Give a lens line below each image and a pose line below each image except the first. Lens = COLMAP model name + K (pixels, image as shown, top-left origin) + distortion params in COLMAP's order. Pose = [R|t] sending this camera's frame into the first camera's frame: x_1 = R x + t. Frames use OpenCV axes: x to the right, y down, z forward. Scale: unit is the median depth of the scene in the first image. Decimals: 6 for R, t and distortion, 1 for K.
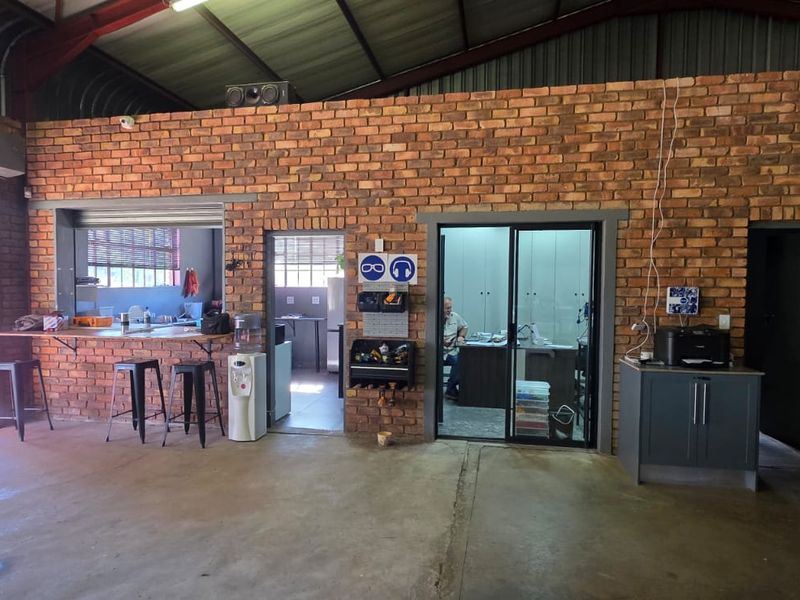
lens RADIAL K [[511.5, 0, 400.0], [0, 511.5, 300.0], [0, 0, 1]] dist [0.005177, 0.000487]
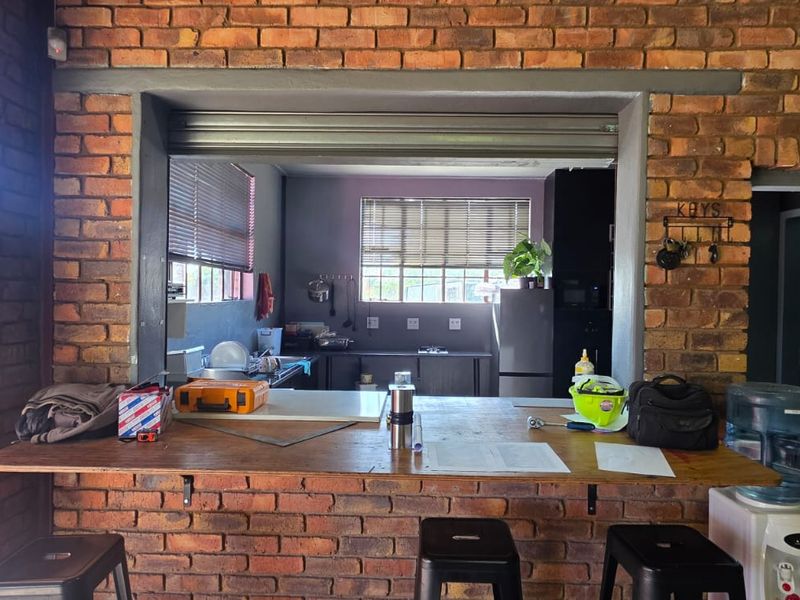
lens RADIAL K [[511.5, 0, 400.0], [0, 511.5, 300.0], [0, 0, 1]] dist [0.005177, 0.000487]
pose [[0.985300, 0.009262, 0.170580, -0.546617], [-0.005340, 0.999711, -0.023439, -0.022366], [-0.170748, 0.022183, 0.985065, 0.606717]]
